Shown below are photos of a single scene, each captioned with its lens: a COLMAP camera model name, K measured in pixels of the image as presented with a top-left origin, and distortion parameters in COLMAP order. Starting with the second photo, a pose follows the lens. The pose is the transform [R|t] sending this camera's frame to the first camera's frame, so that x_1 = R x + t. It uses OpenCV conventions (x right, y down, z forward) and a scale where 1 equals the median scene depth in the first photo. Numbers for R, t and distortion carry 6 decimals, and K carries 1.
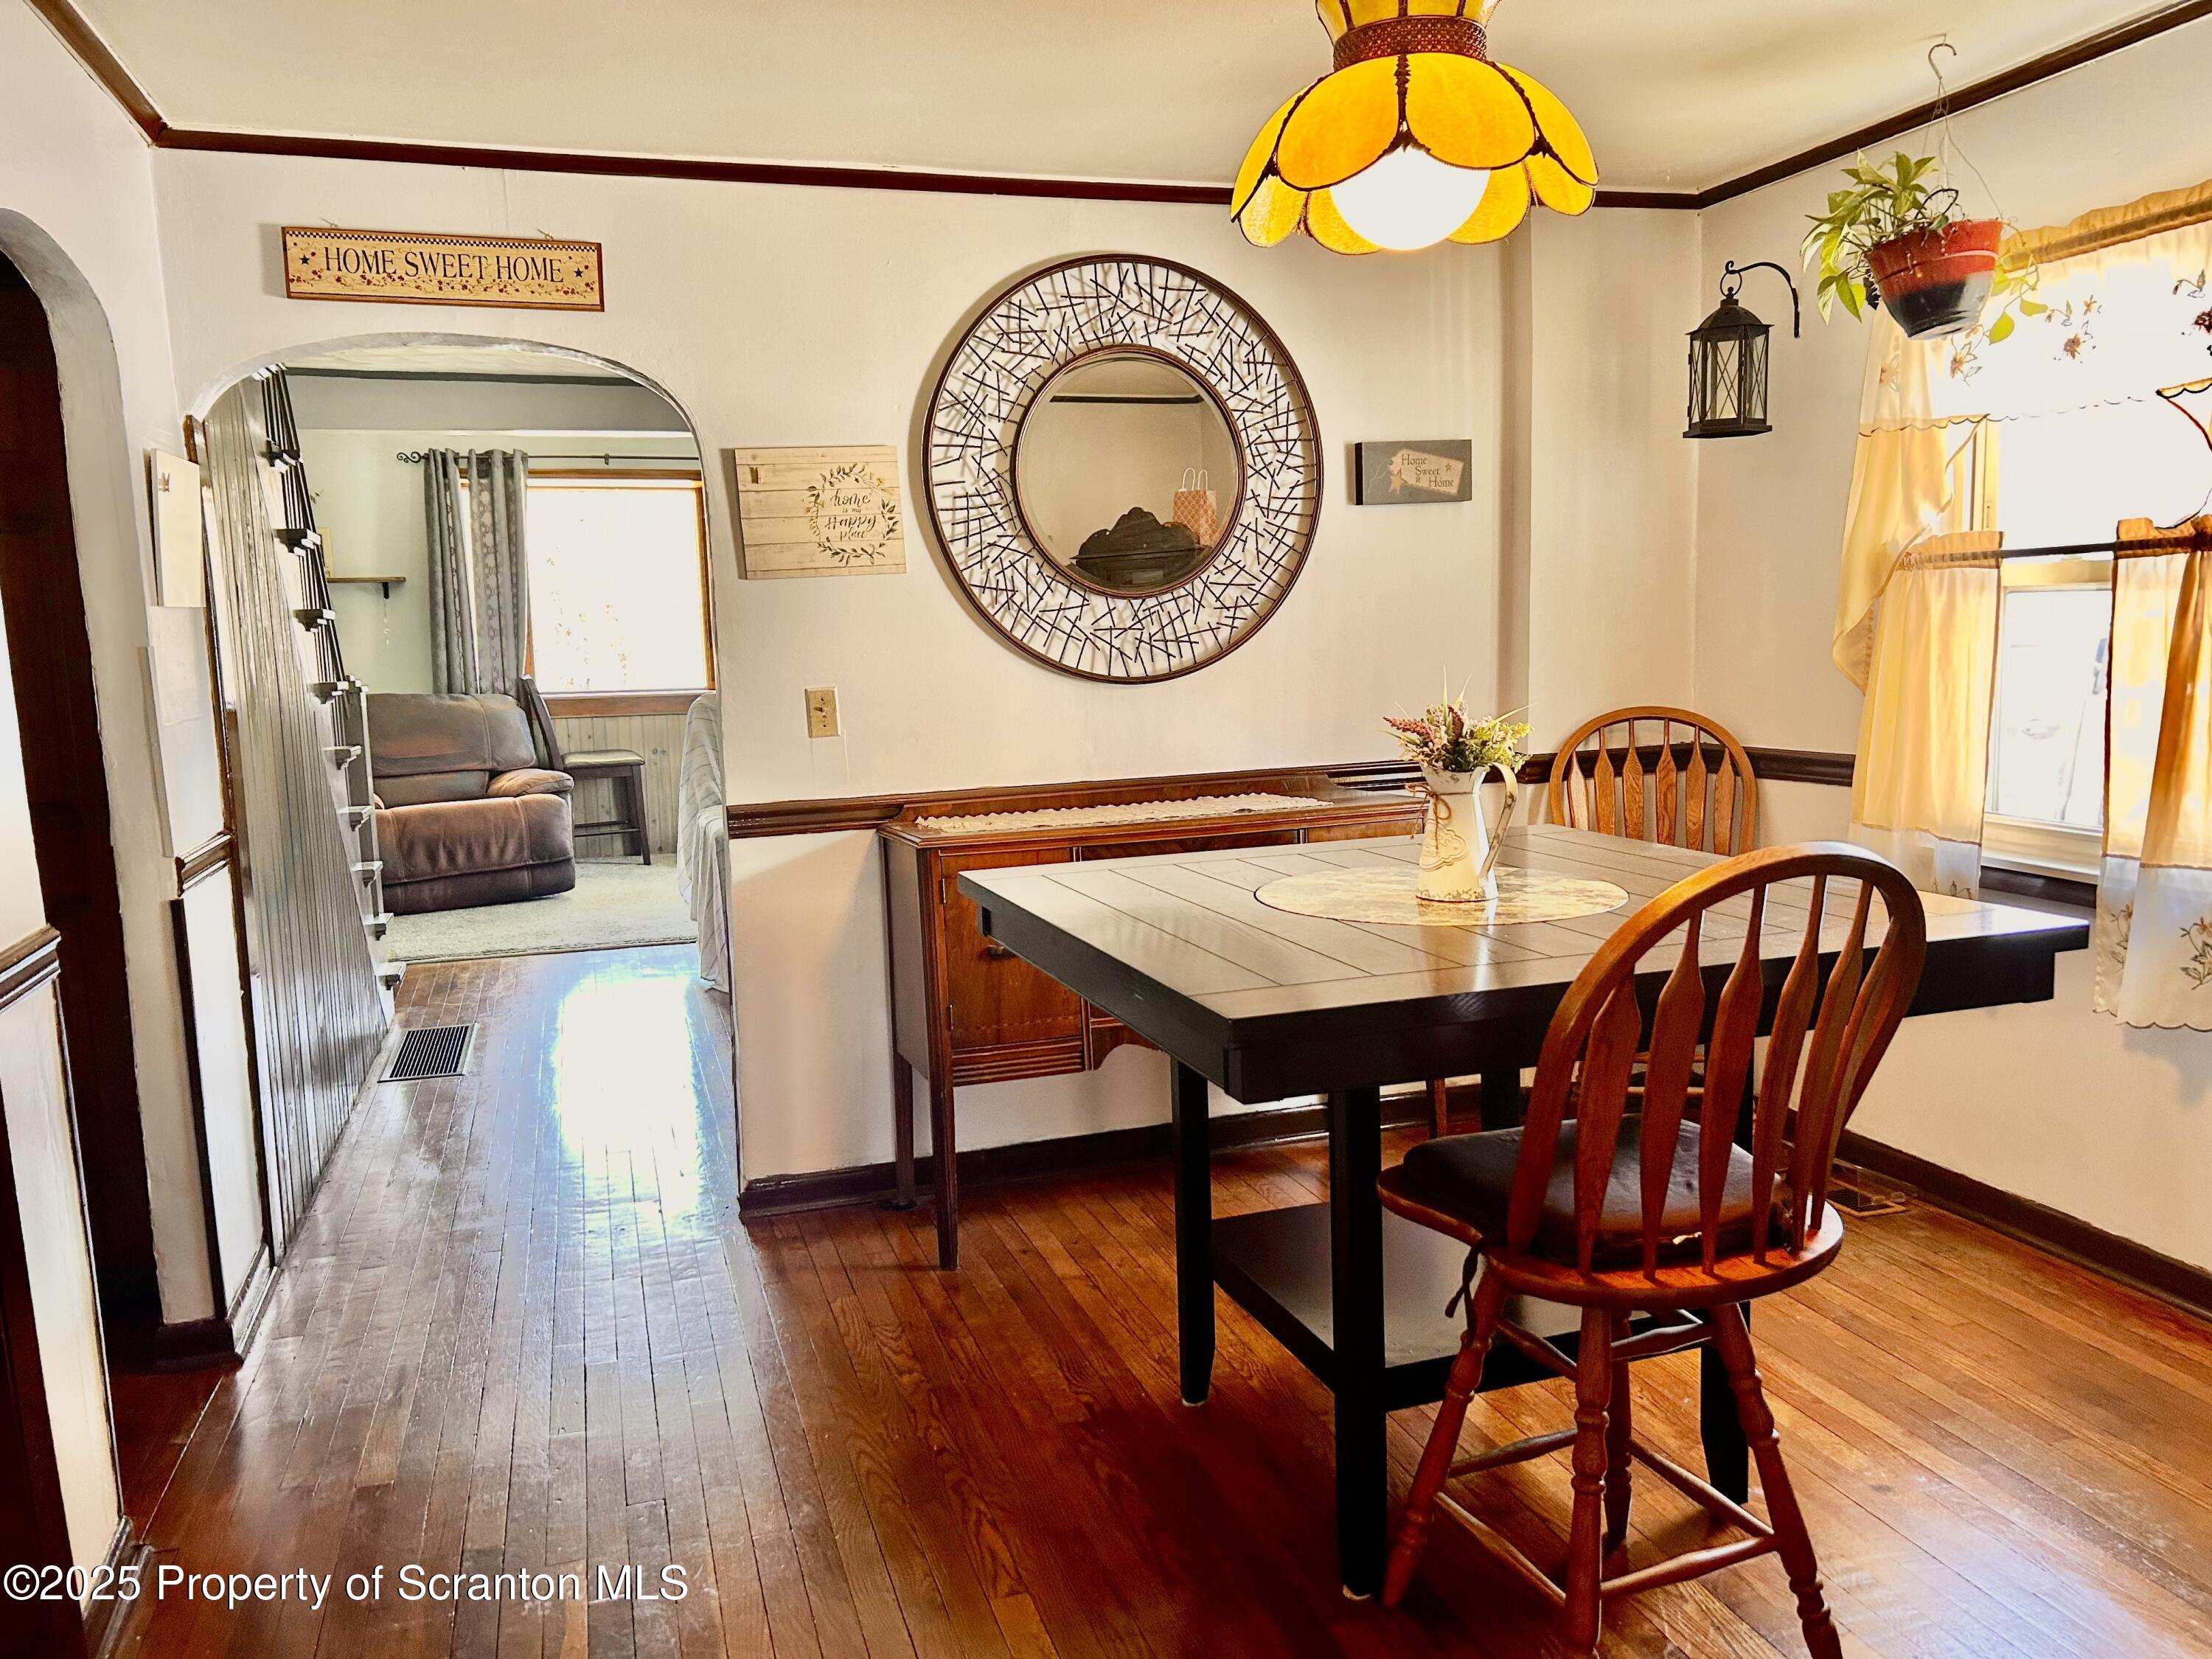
lens RADIAL K [[1675.4, 0, 1067.5], [0, 1675.4, 821.7], [0, 0, 1]] dist [0.053139, -0.002779]
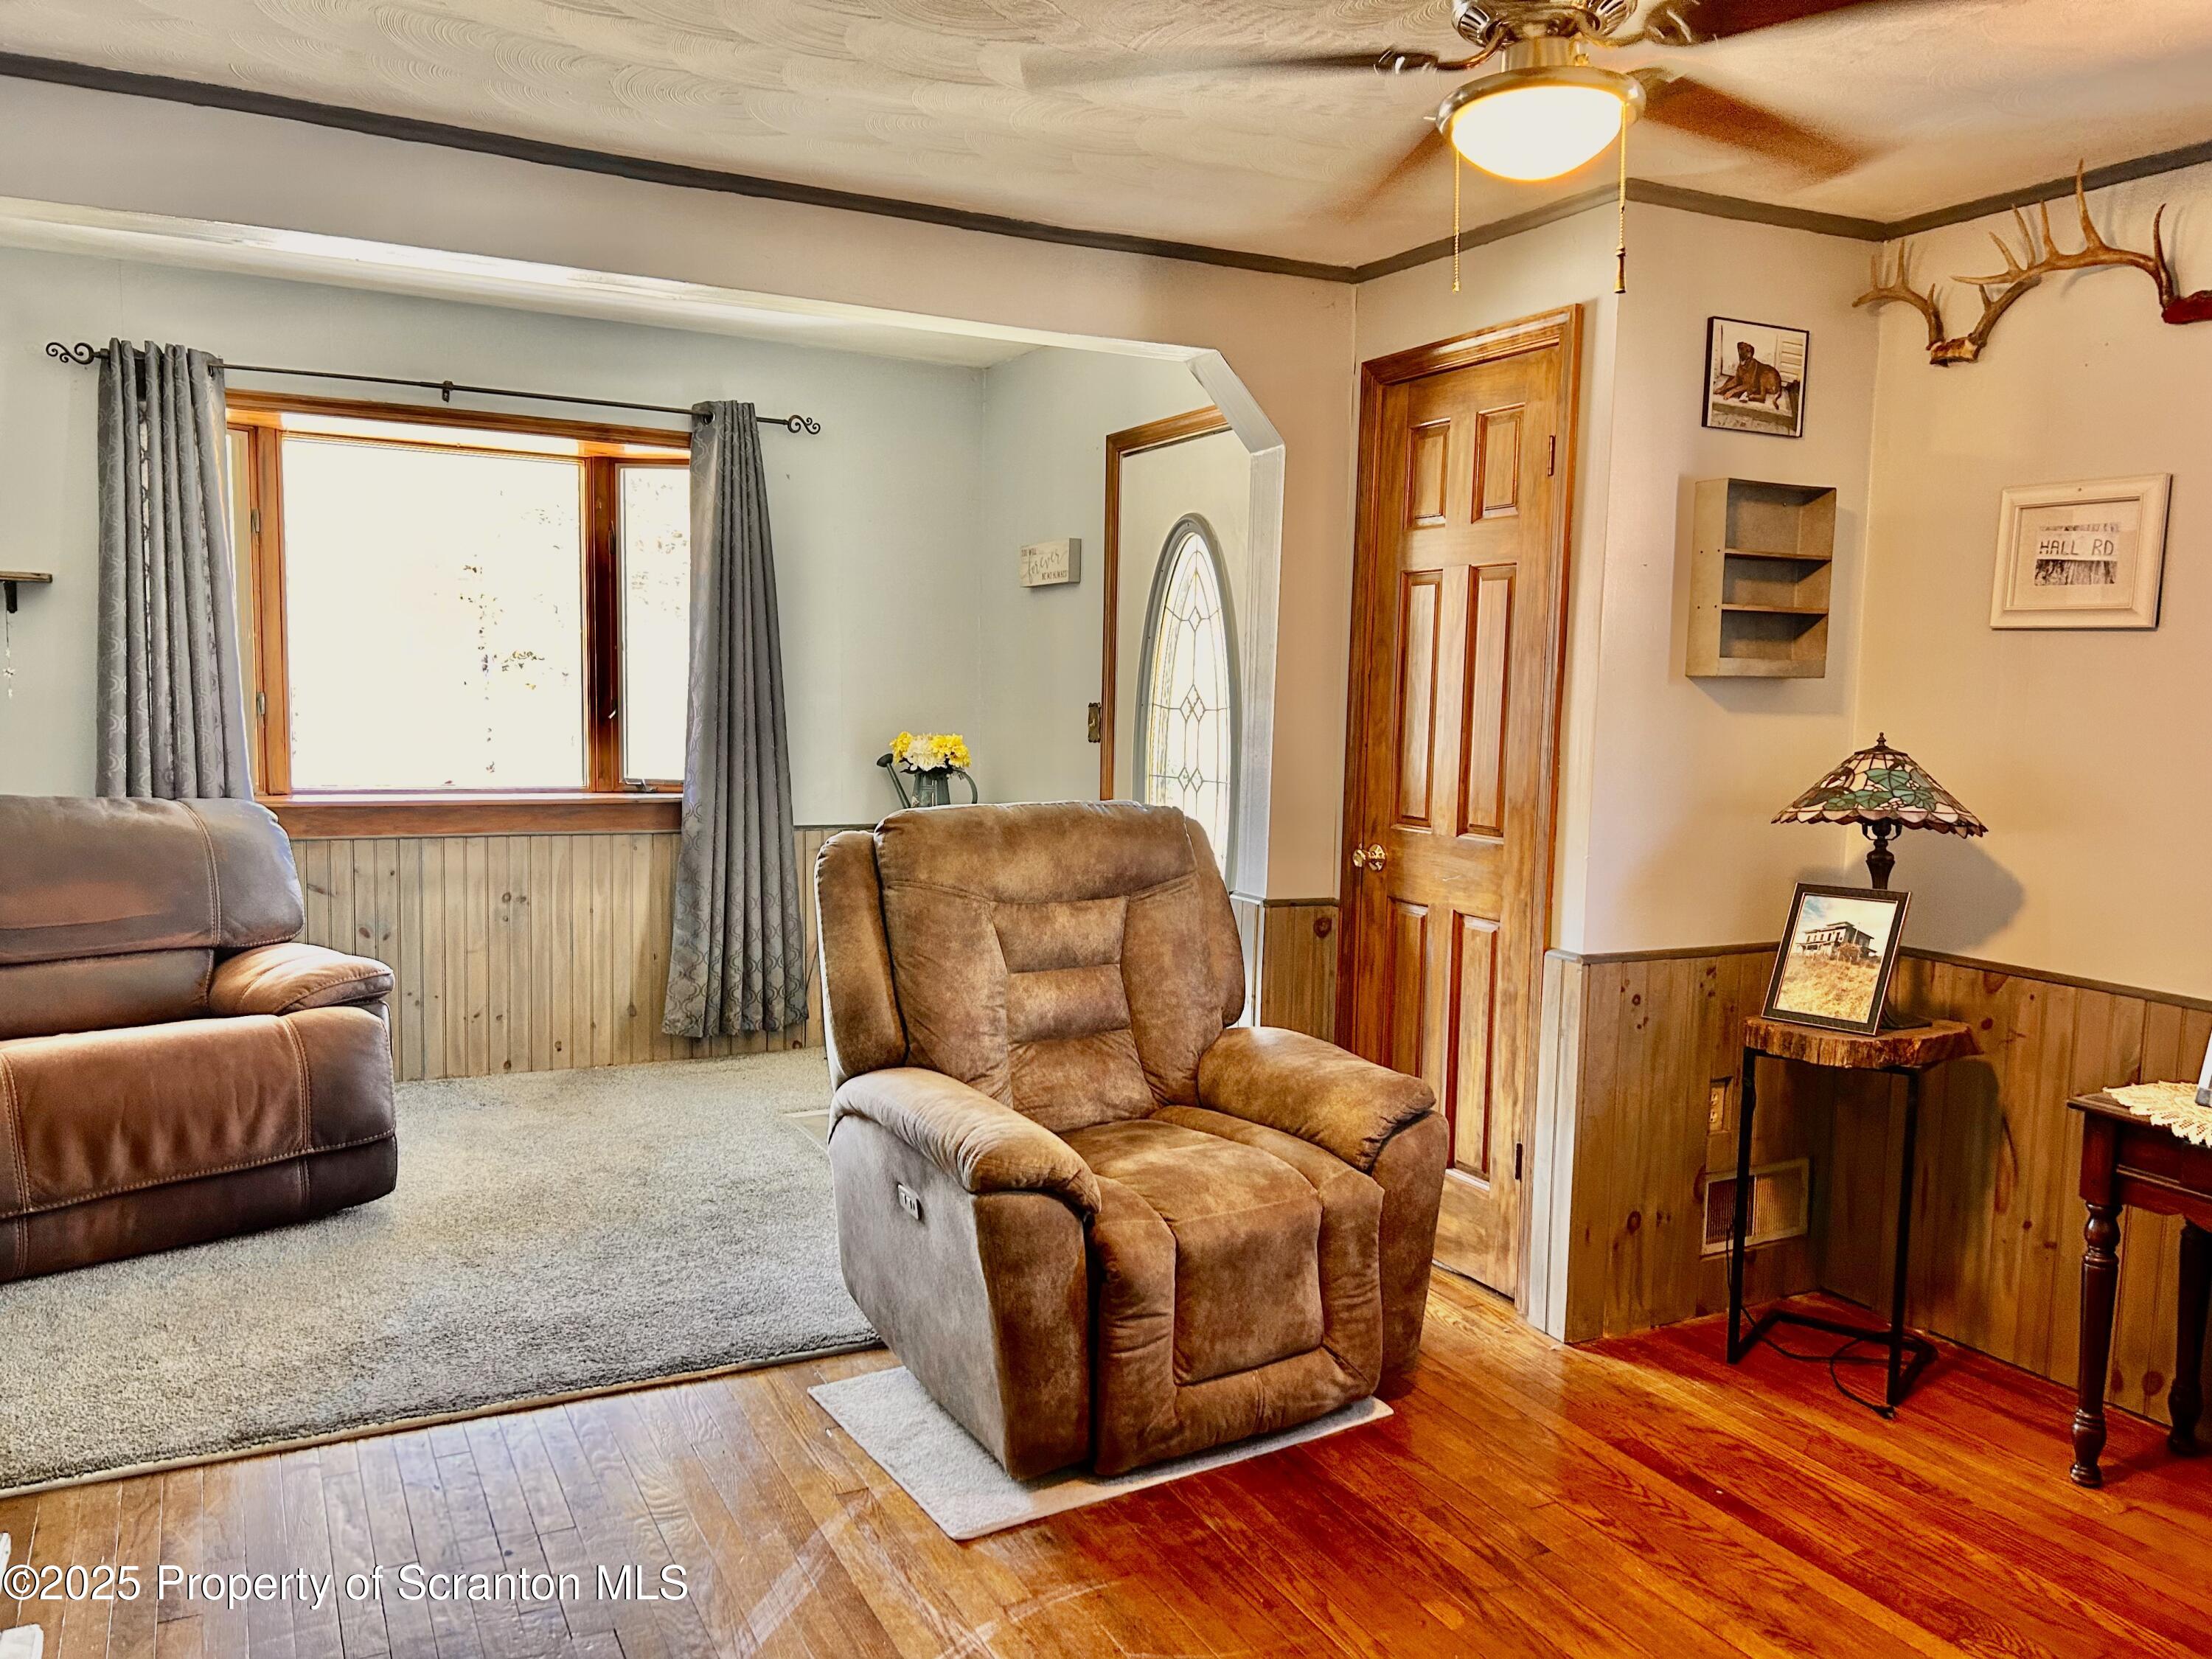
lens RADIAL K [[1653.3, 0, 1109.2], [0, 1653.3, 850.2], [0, 0, 1]] dist [0.056841, -0.064808]
pose [[0.979581, 0.025024, 0.199487, -0.186866], [-0.020072, 0.999439, -0.026804, -0.055546], [-0.200046, 0.022253, 0.979534, 0.464196]]
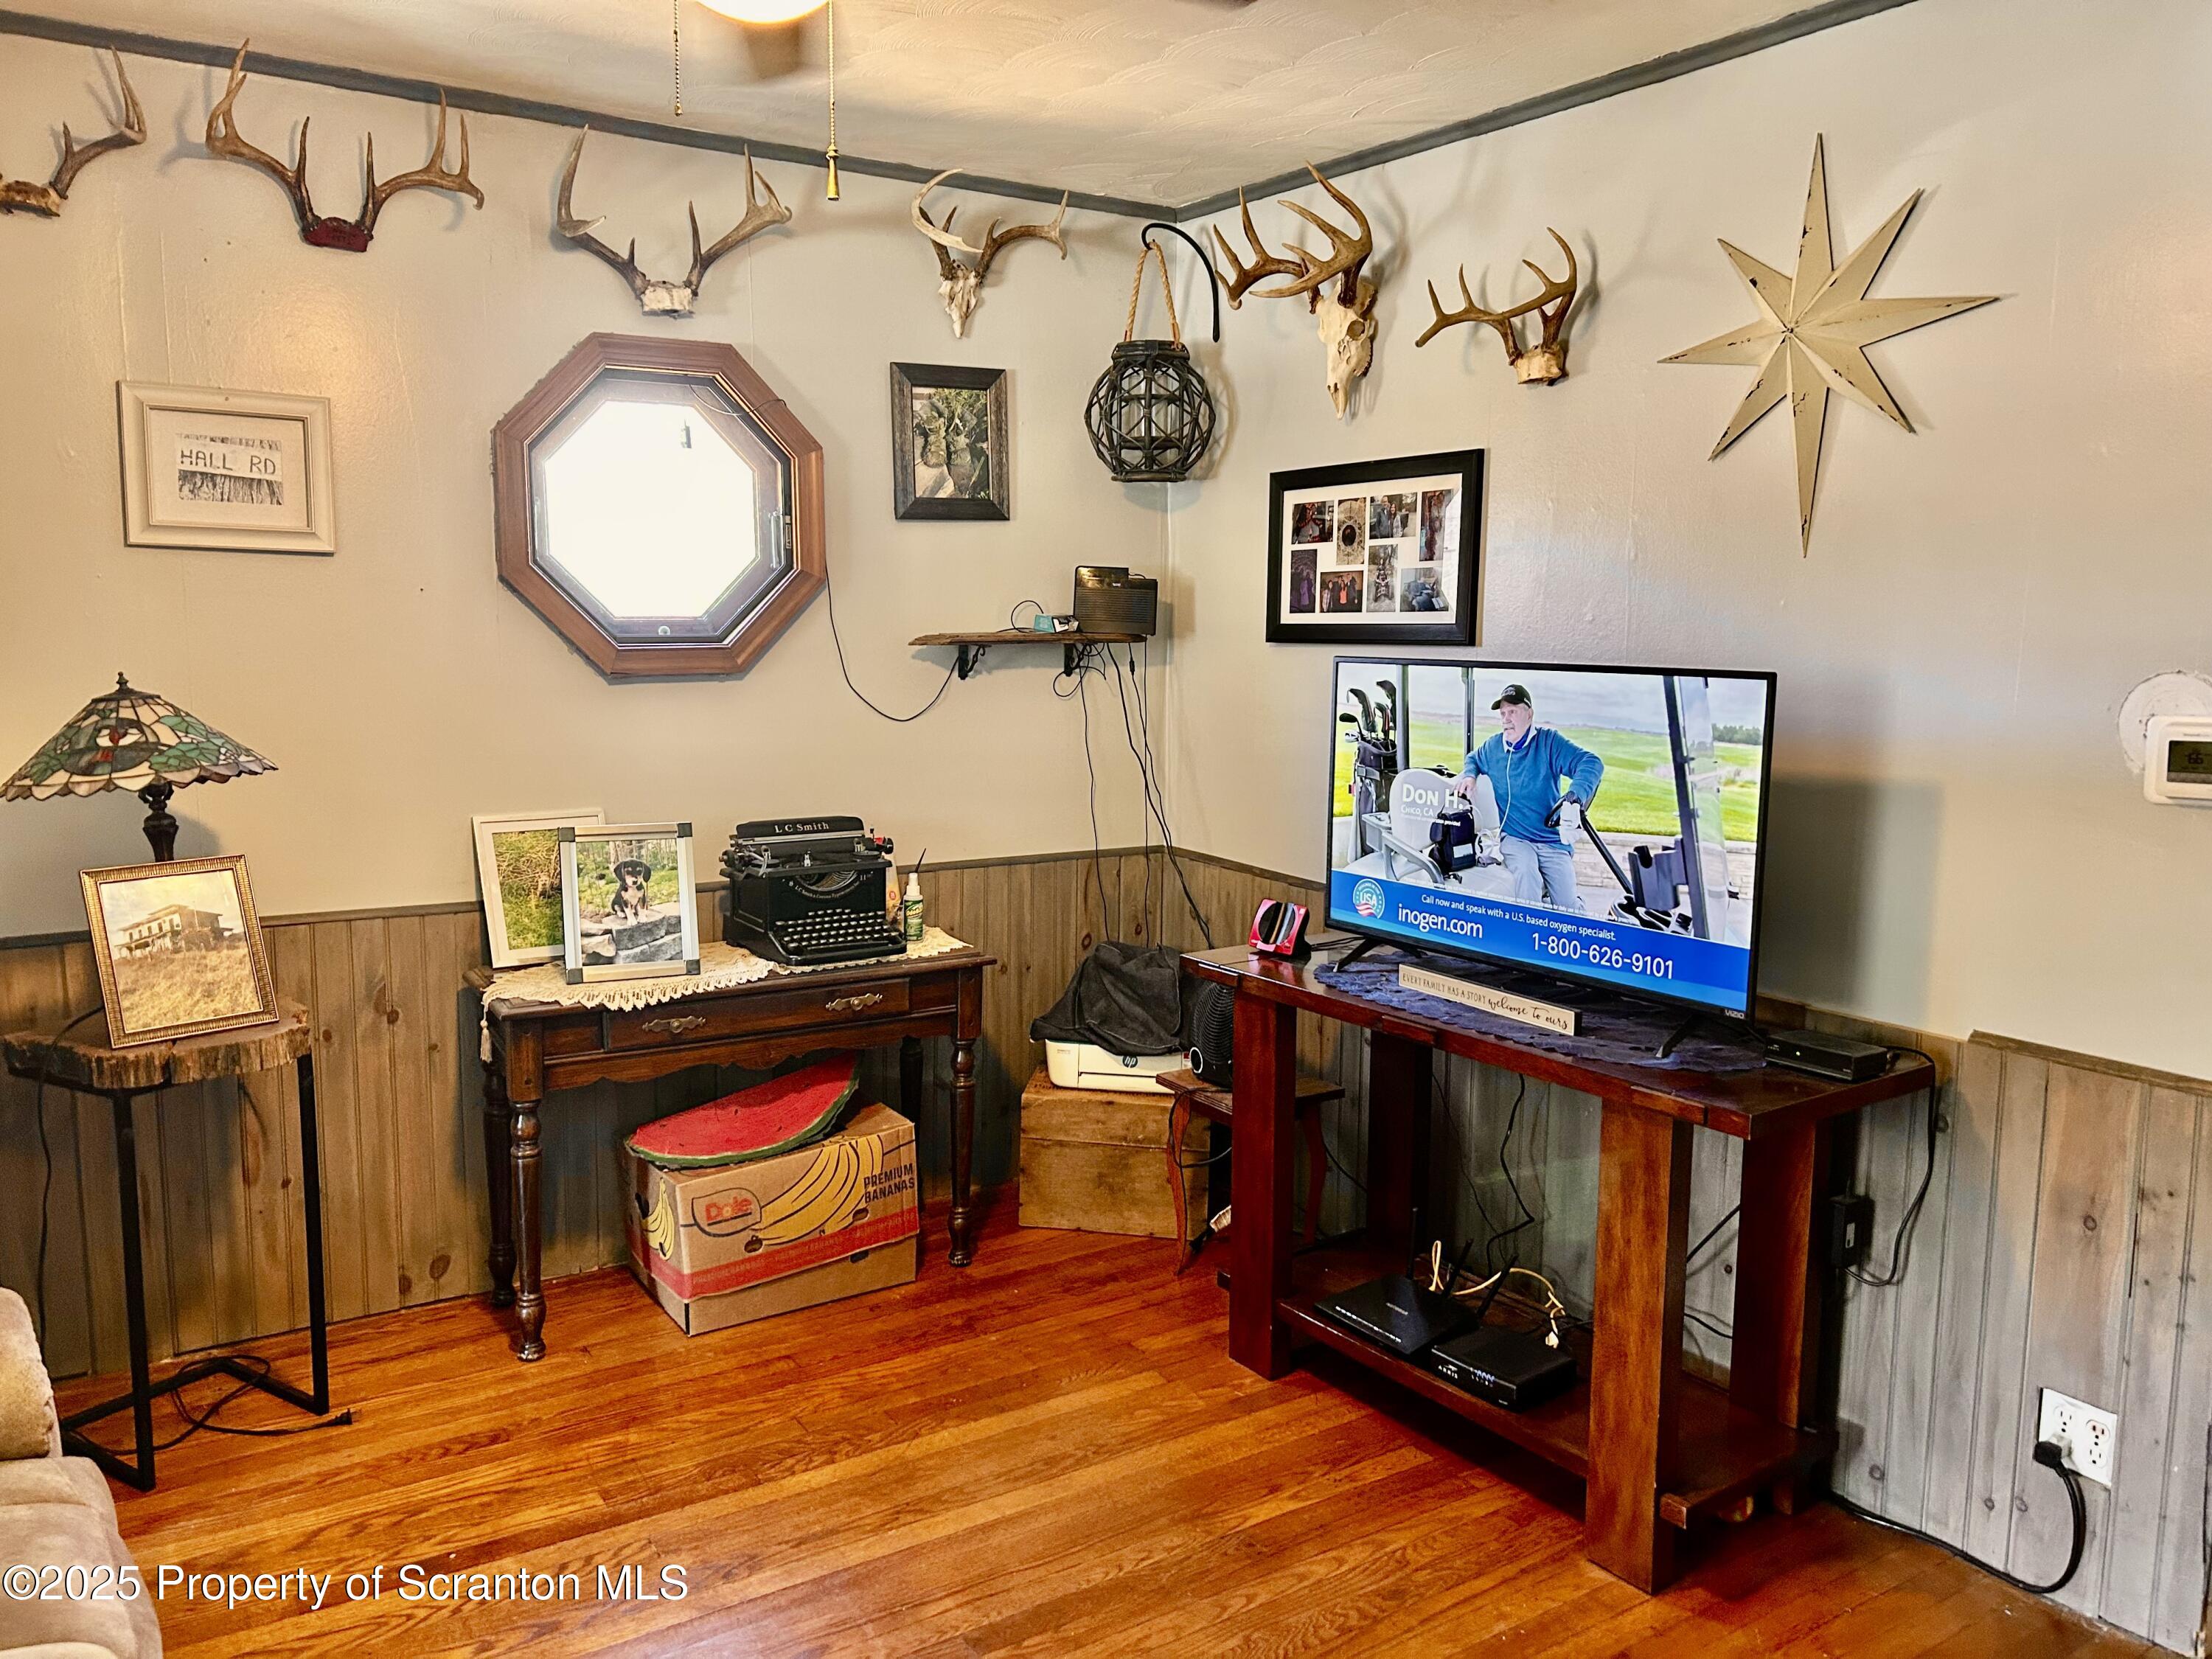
lens RADIAL K [[1653.3, 0, 1109.2], [0, 1653.3, 850.2], [0, 0, 1]] dist [0.056841, -0.064808]
pose [[-0.279593, -0.108591, 0.953958, -2.660387], [0.123378, 0.981282, 0.147862, -0.803405], [-0.952159, 0.159038, -0.260962, 6.376761]]
